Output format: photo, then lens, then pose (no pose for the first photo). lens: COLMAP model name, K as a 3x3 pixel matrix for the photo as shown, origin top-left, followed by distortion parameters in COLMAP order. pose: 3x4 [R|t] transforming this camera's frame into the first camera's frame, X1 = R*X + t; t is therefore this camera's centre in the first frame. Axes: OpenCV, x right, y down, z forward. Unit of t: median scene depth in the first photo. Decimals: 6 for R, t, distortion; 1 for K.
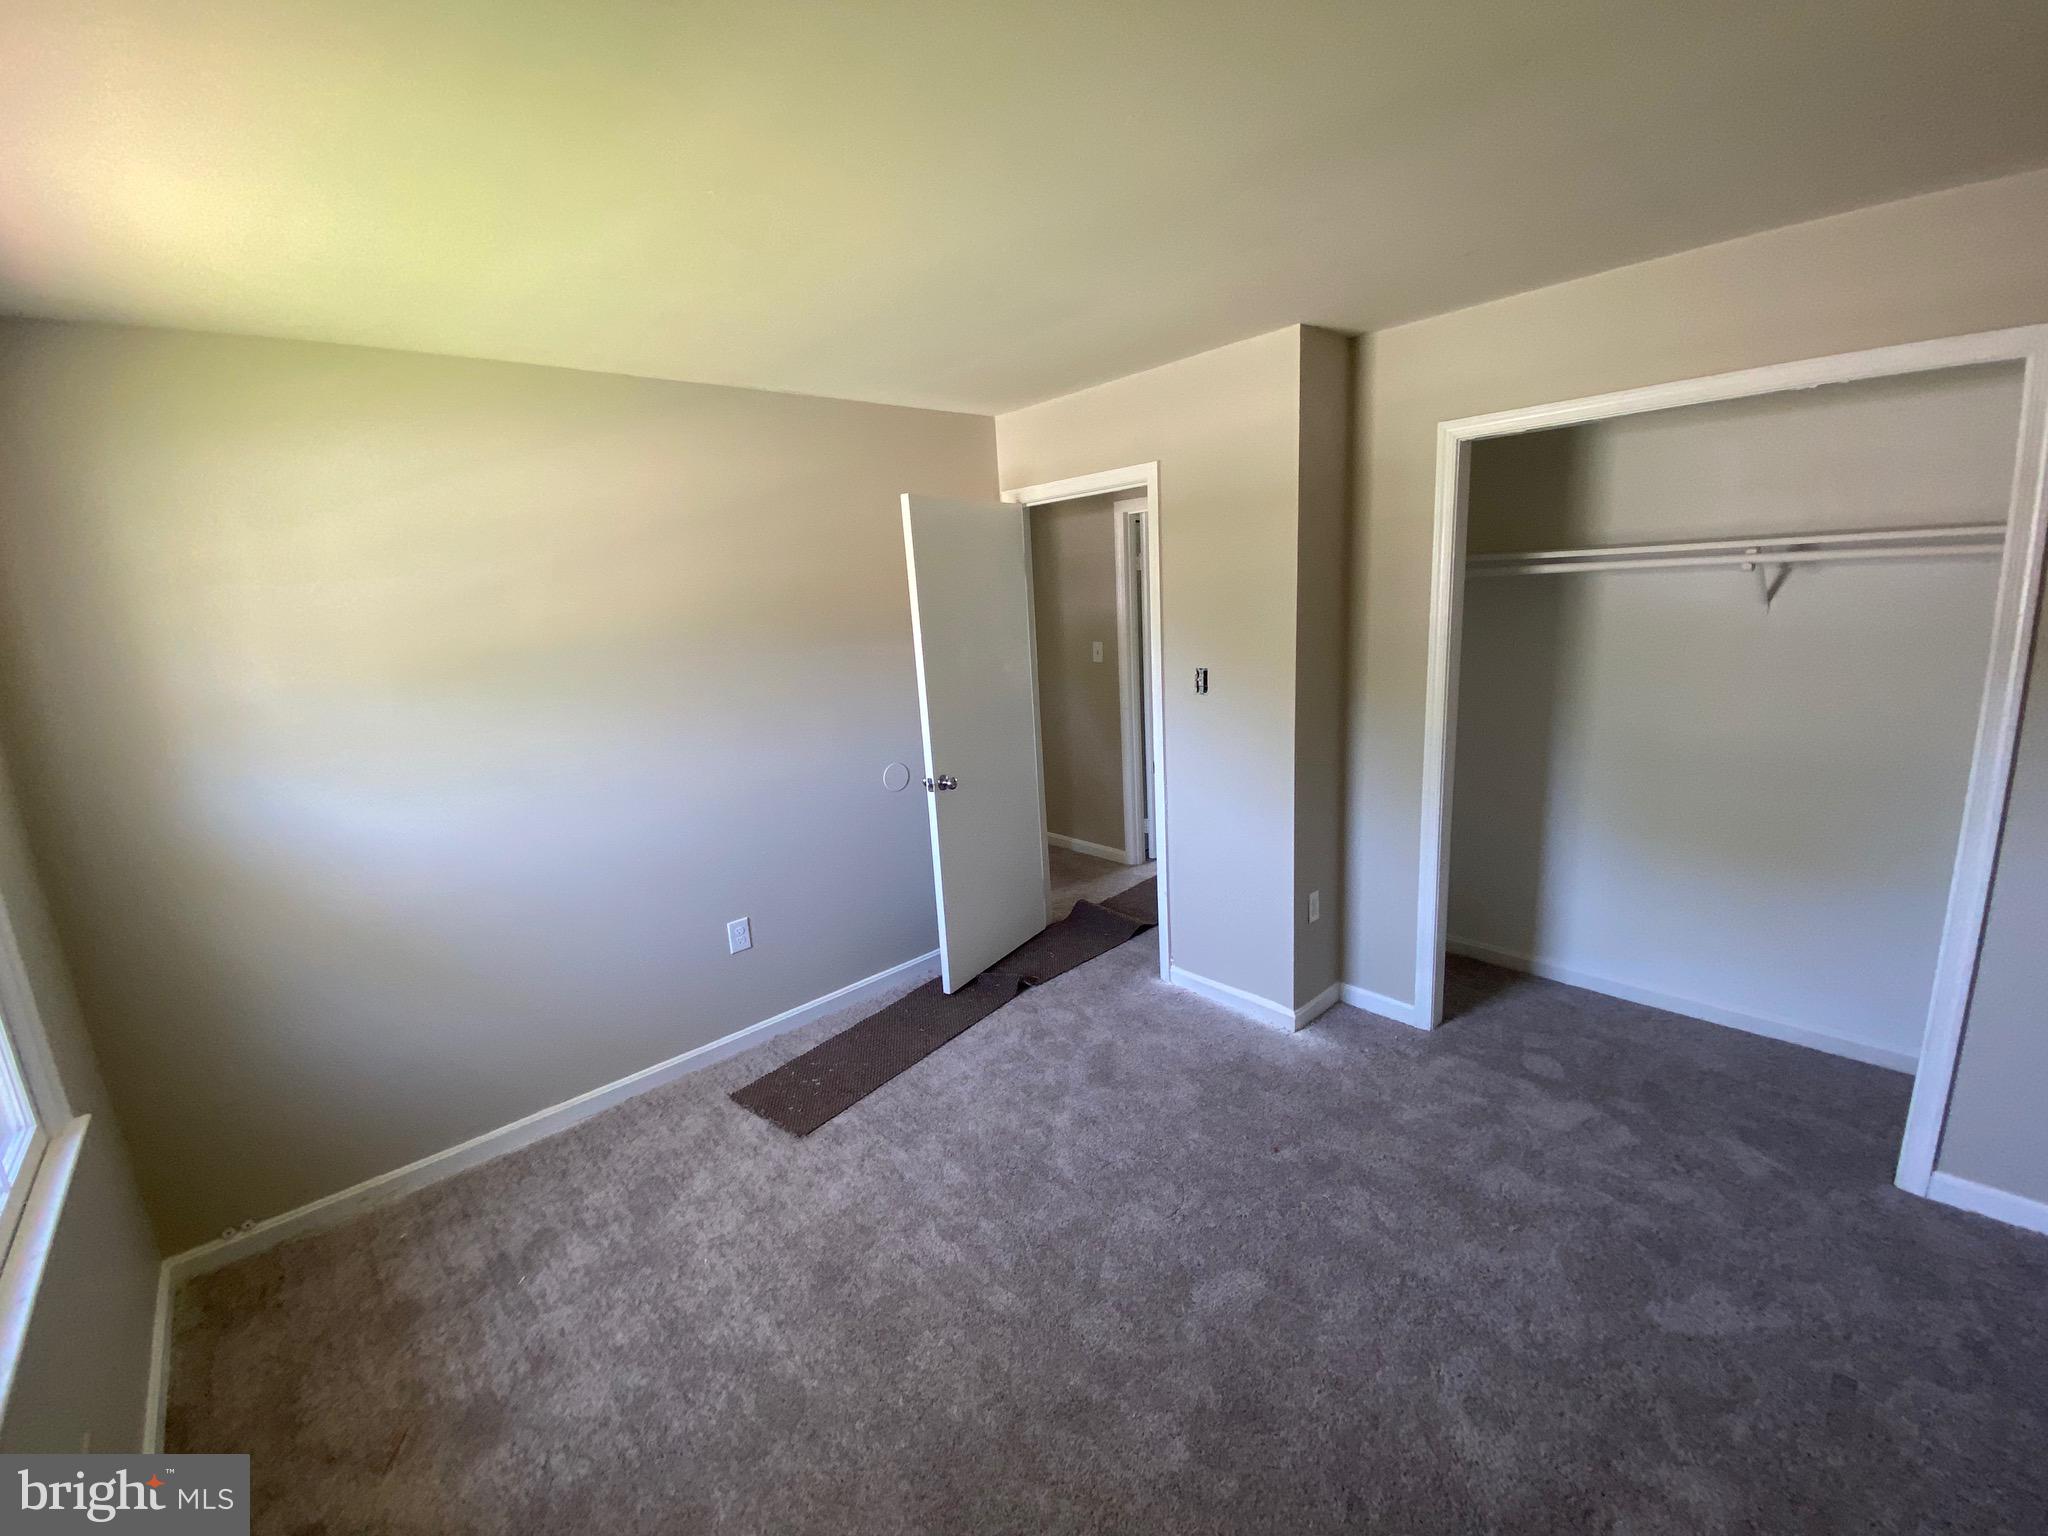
lens RADIAL K [[834.8, 0, 1012.8], [0, 834.8, 763.0], [0, 0, 1]] dist [-0.000301, -0.000899]
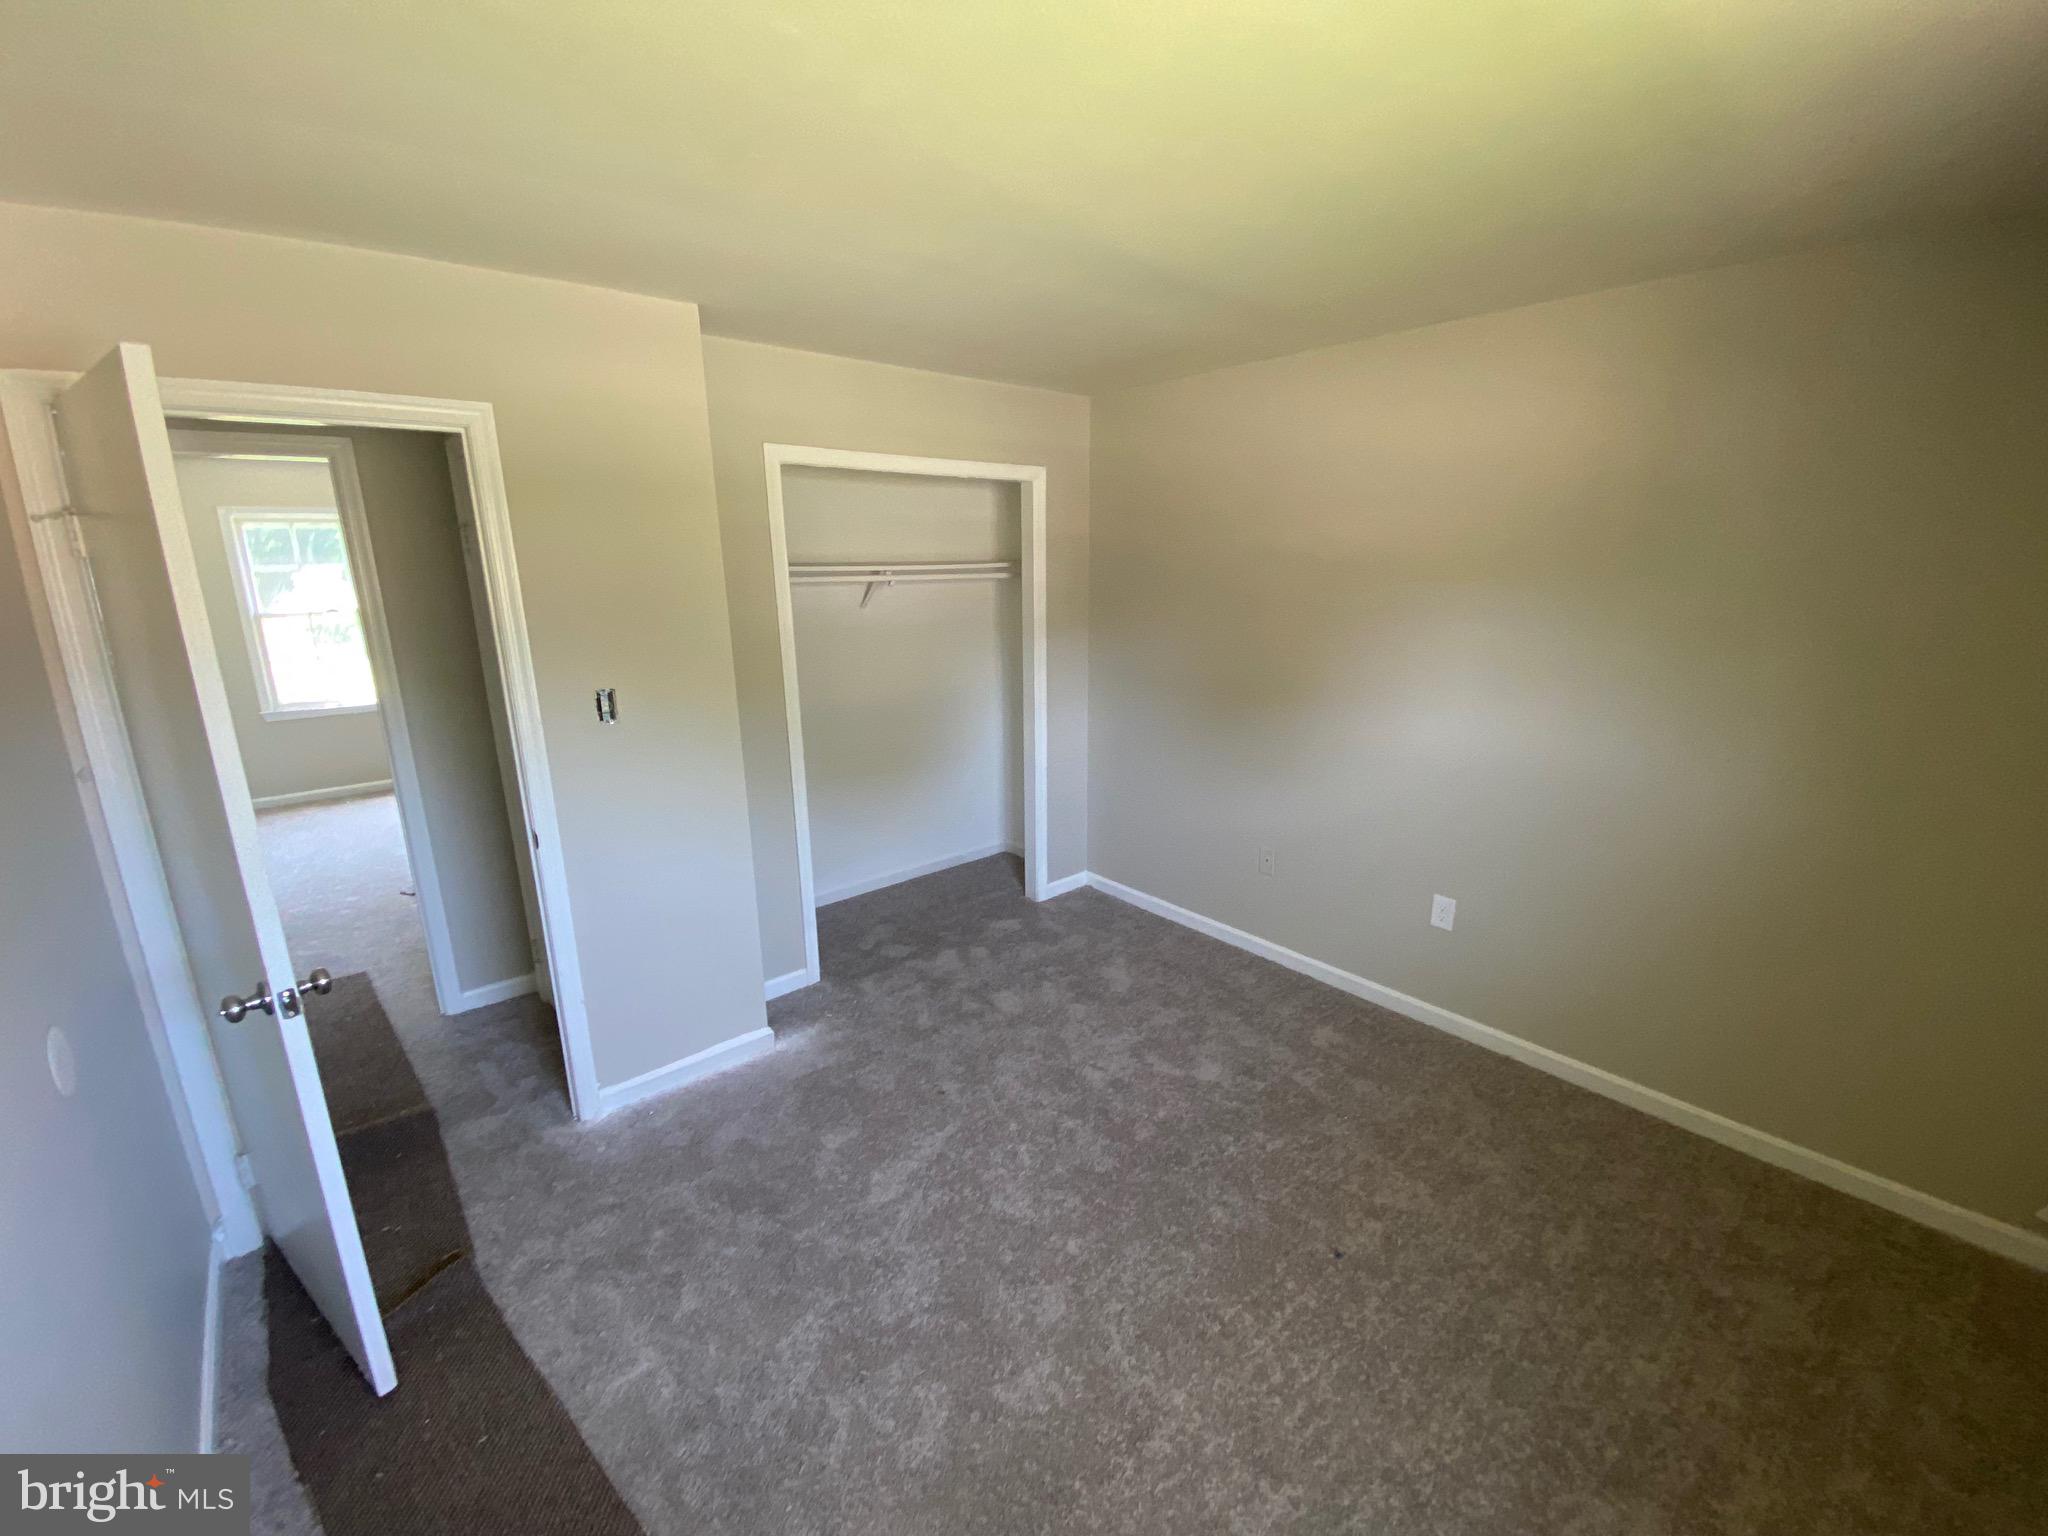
lens RADIAL K [[834.8, 0, 1014.0], [0, 834.8, 766.4], [0, 0, 1]] dist [-0.000301, -0.000899]
pose [[0.013965, -0.176746, 0.984157, -0.640465], [0.213933, 0.961990, 0.169730, -0.111139], [-0.976748, 0.208174, 0.051247, 0.701269]]
